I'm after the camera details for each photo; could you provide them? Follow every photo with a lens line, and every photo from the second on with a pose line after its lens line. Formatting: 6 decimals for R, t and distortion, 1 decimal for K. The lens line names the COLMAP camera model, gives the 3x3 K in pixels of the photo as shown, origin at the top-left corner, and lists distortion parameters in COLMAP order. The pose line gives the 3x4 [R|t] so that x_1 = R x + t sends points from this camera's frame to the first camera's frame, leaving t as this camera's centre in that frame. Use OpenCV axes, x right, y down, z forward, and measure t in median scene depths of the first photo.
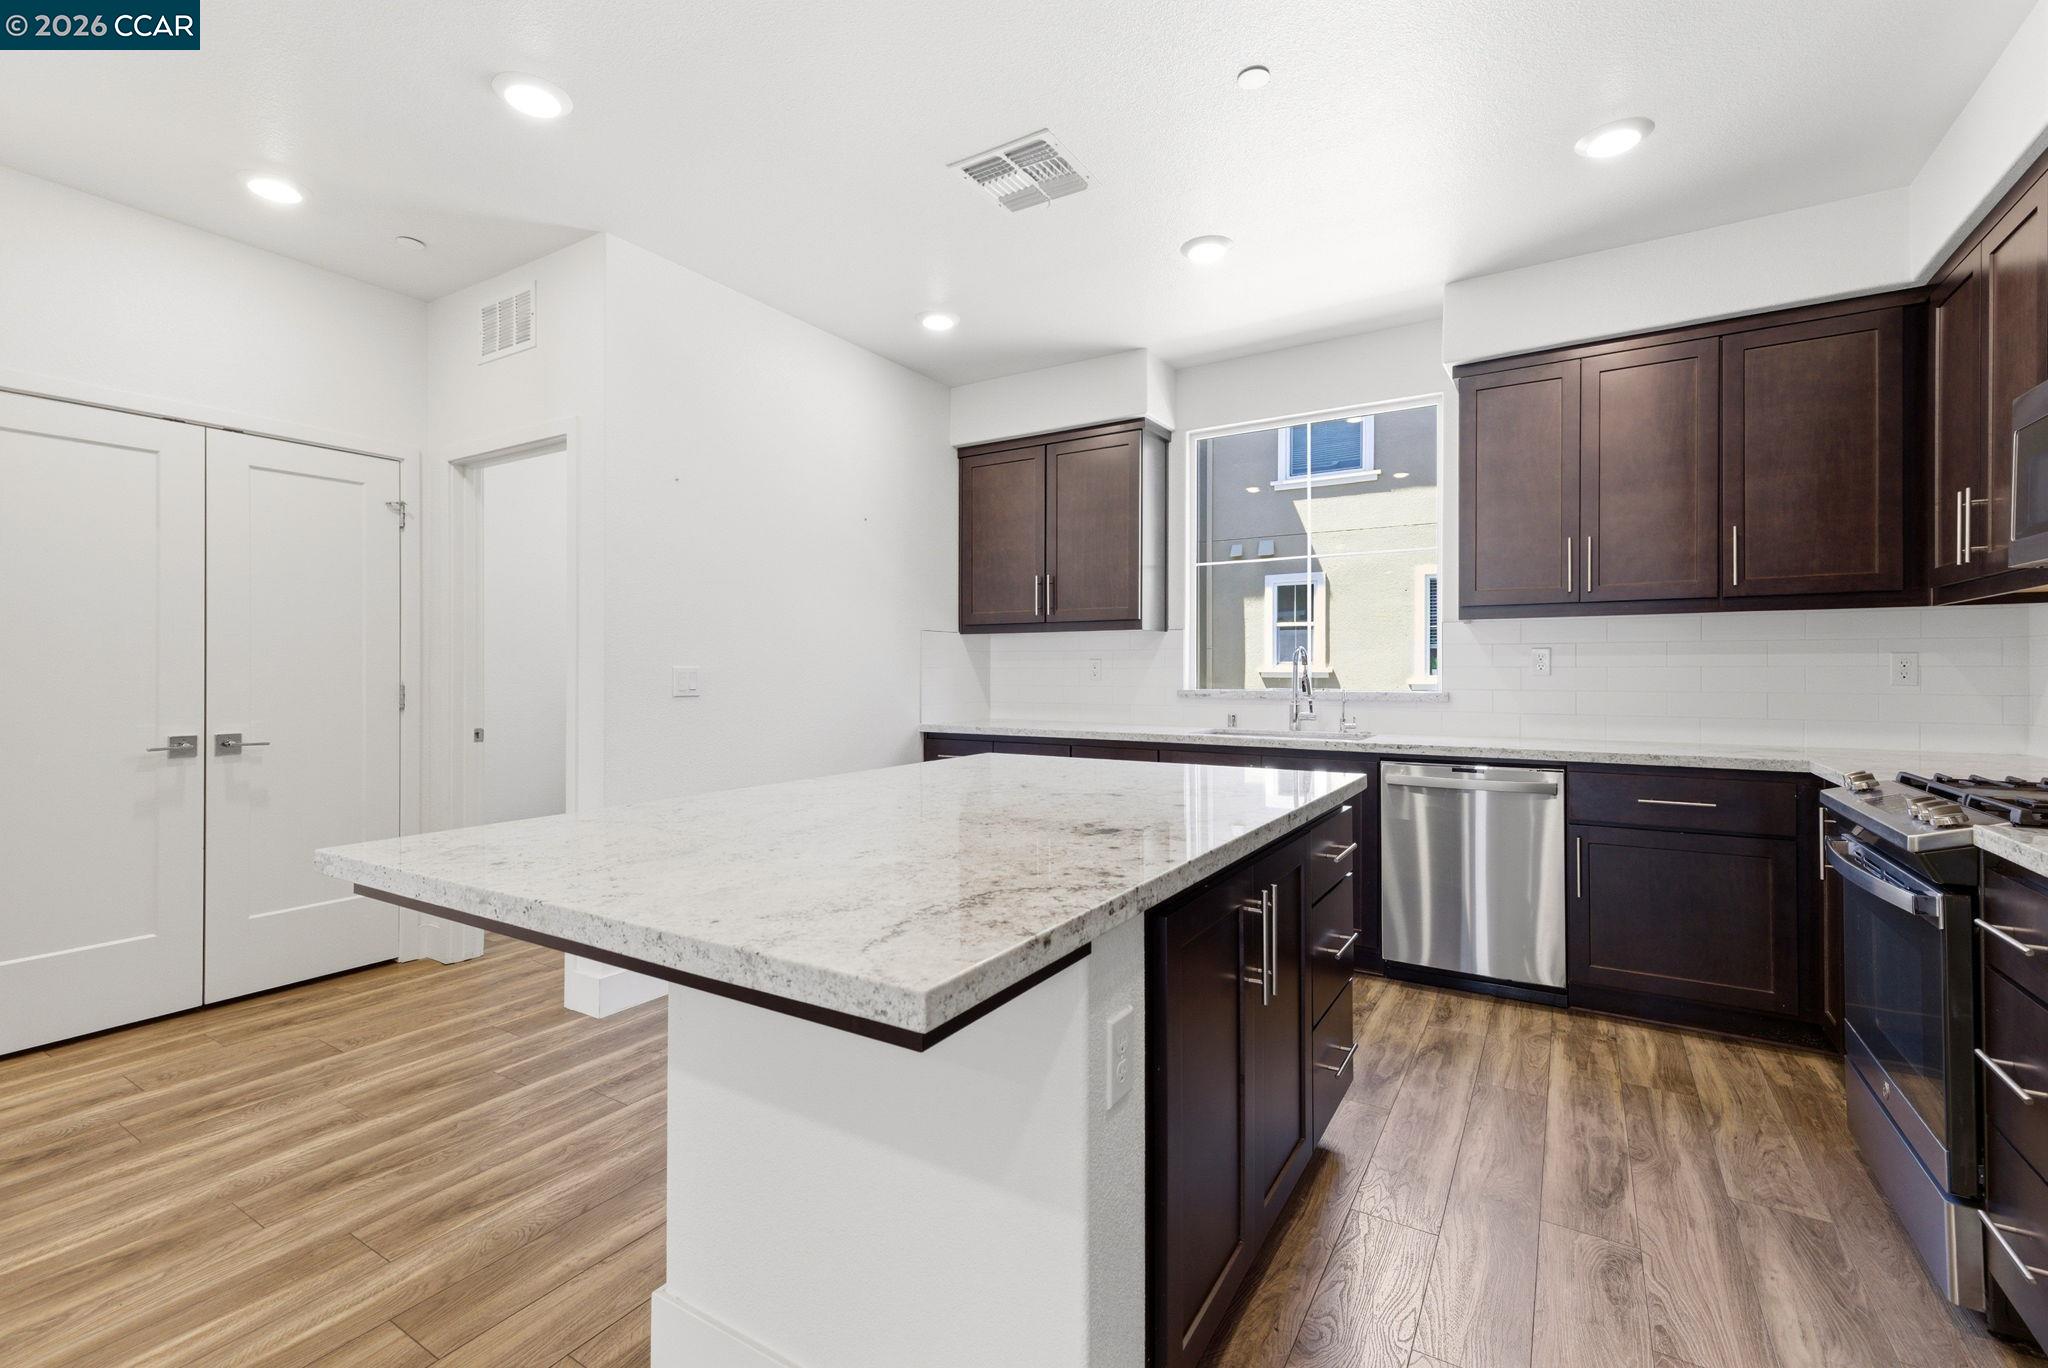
lens RADIAL K [[897.8, 0, 1002.9], [0, 897.8, 667.7], [0, 0, 1]] dist [0.002324, 0.000020]
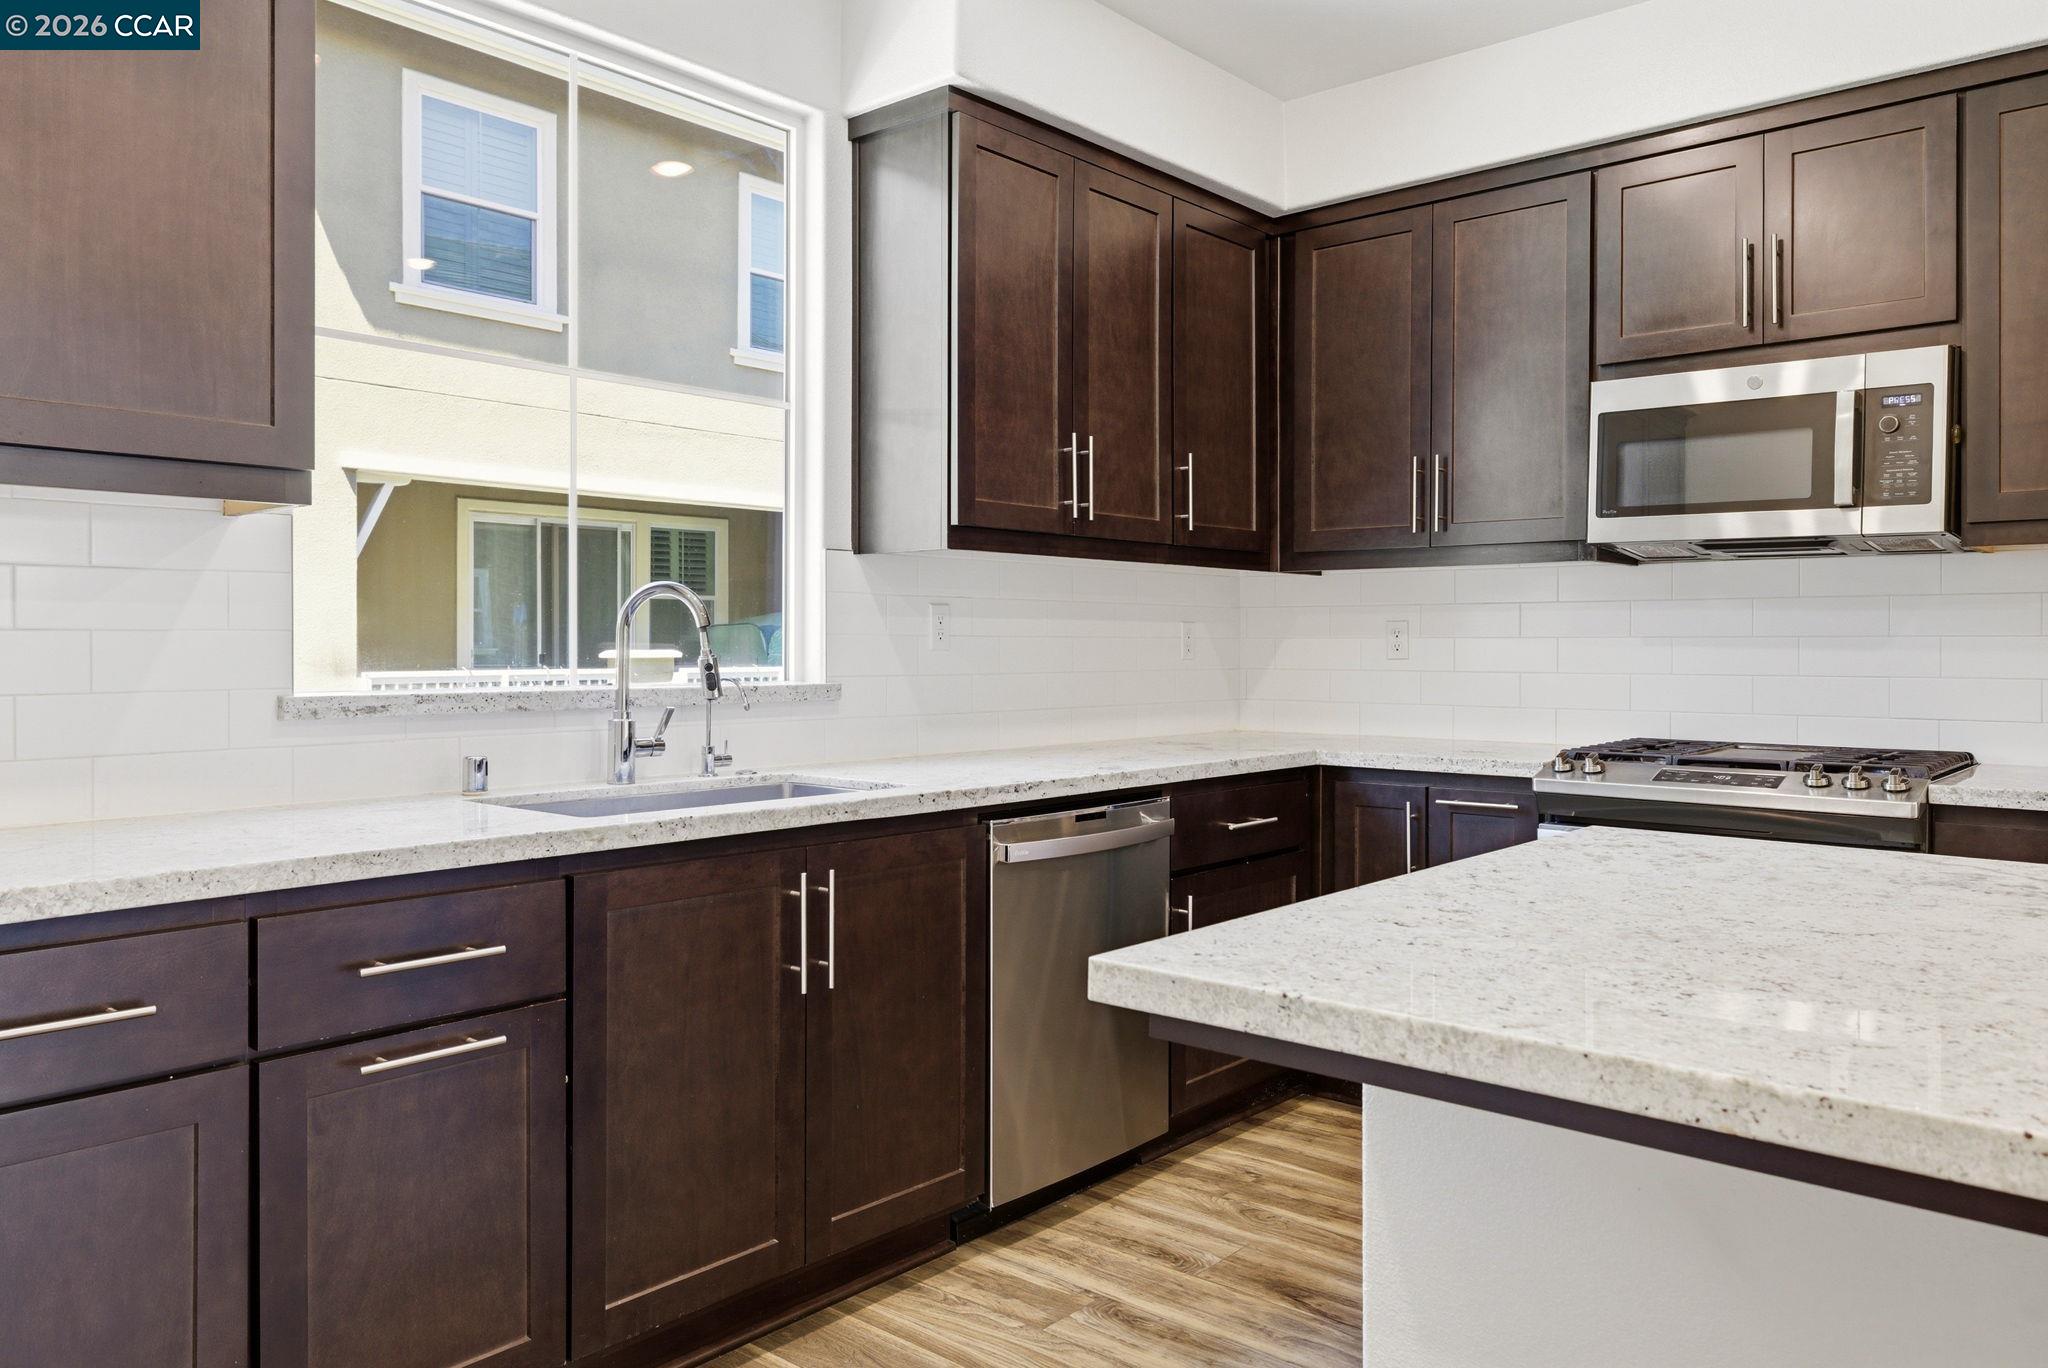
lens RADIAL K [[1456.8, 0, 1024.0], [0, 1456.8, 662.9], [0, 0, 1]] dist [0.002259, 0.002675]
pose [[0.144950, -0.011863, 0.989368, -0.427746], [-0.005110, 0.999906, 0.012738, 0.005470], [-0.989426, -0.006902, 0.144876, 0.954810]]
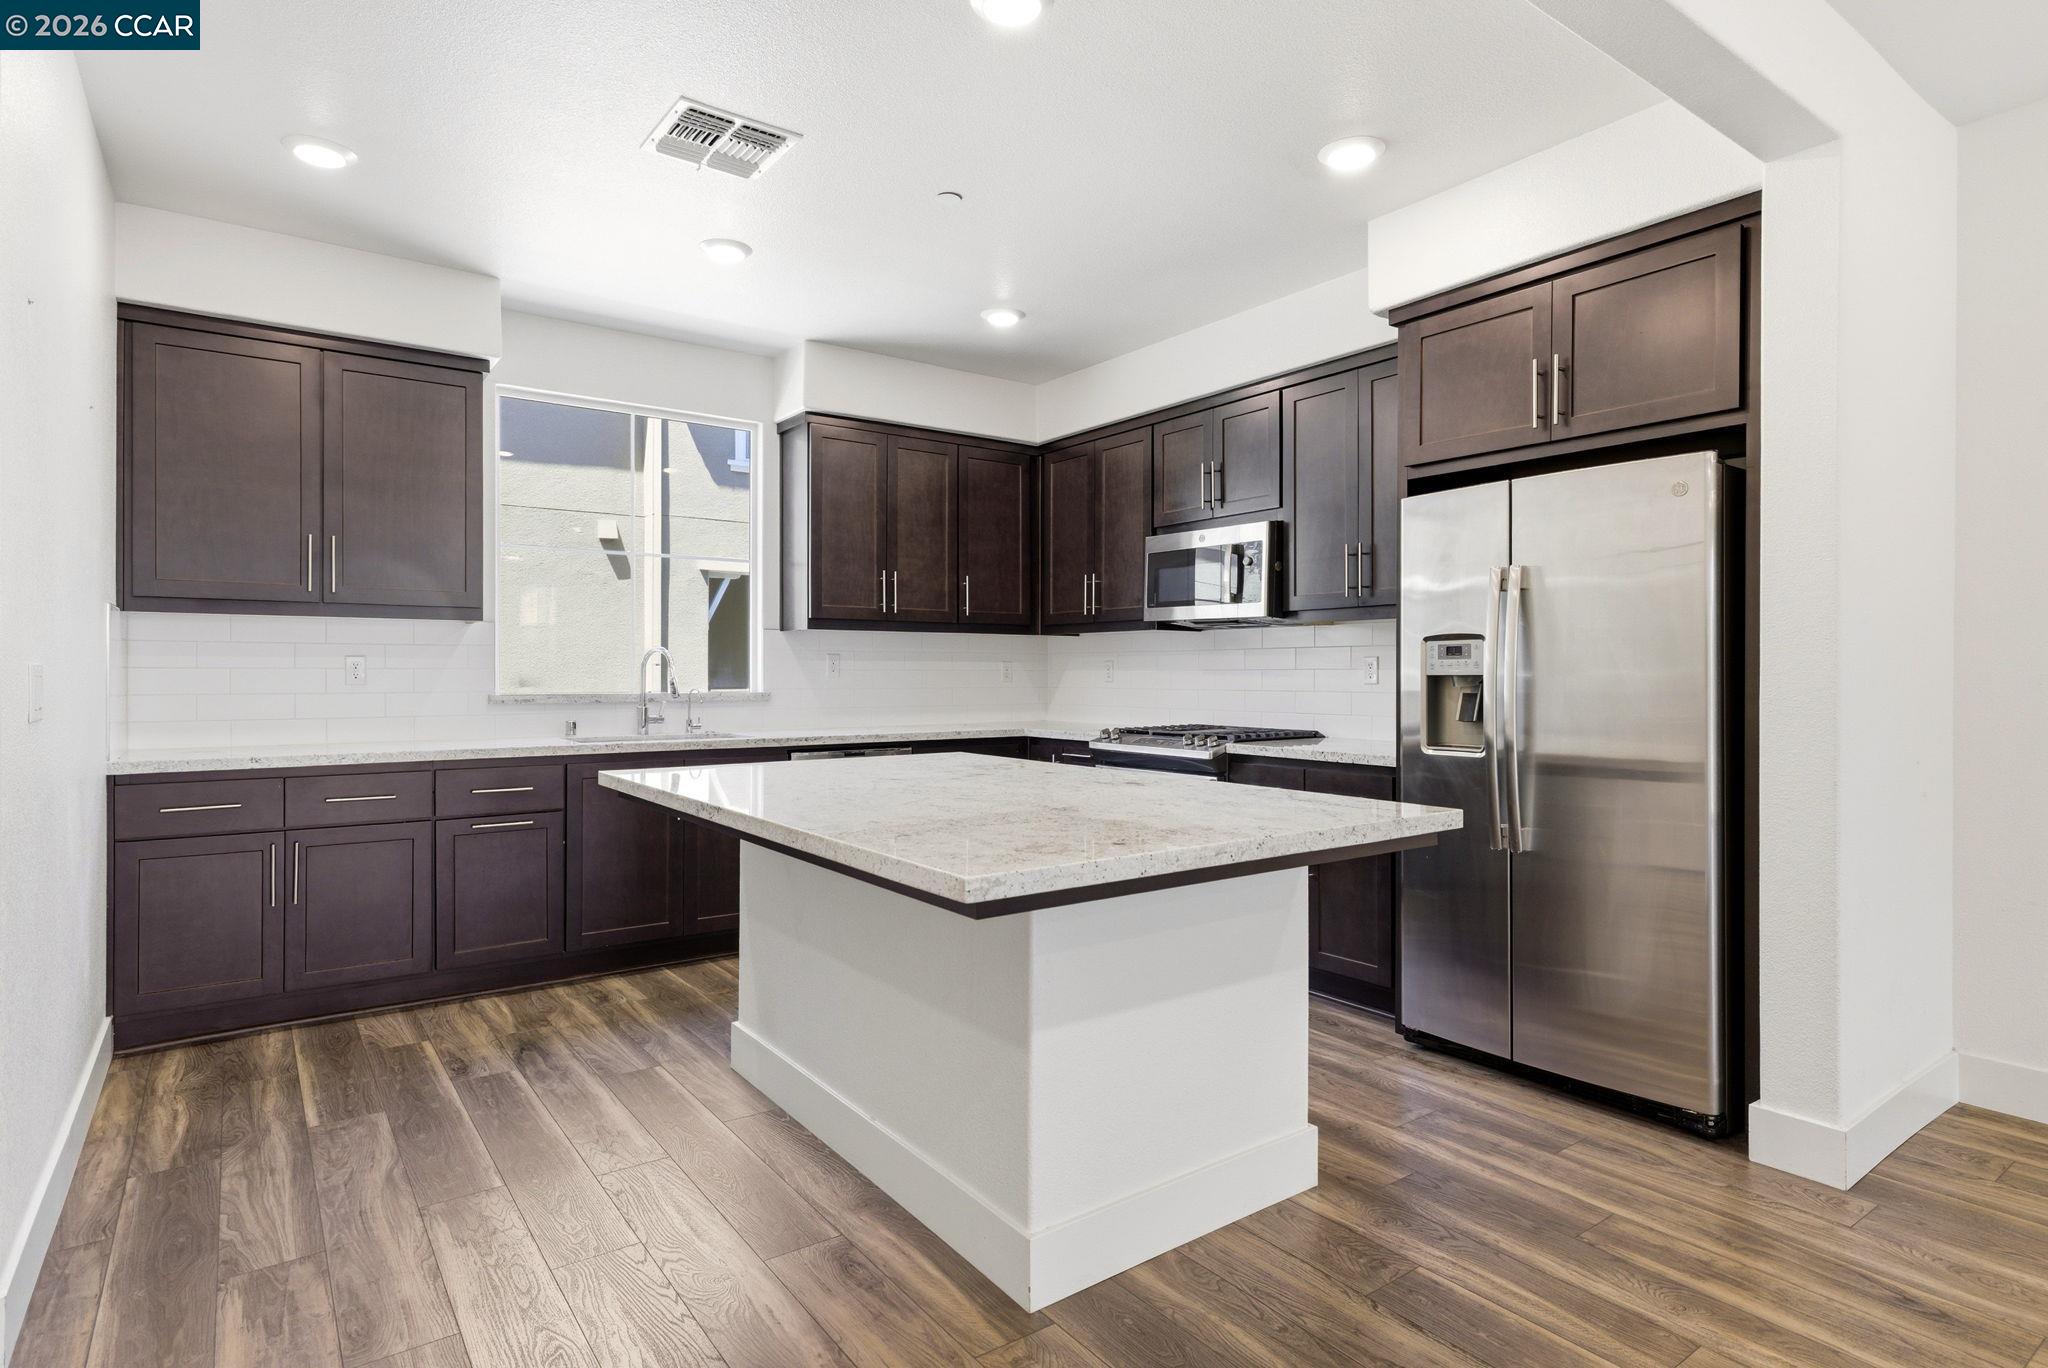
lens RADIAL K [[1070.6, 0, 1024.0], [0, 1070.6, 684.0], [0, 0, 1]] dist [0.001300, 0.000391]
pose [[0.363078, -0.009230, 0.931713, -0.794631], [-0.004391, 0.999923, 0.011617, 0.000567], [-0.931748, -0.008309, 0.363010, 0.269751]]
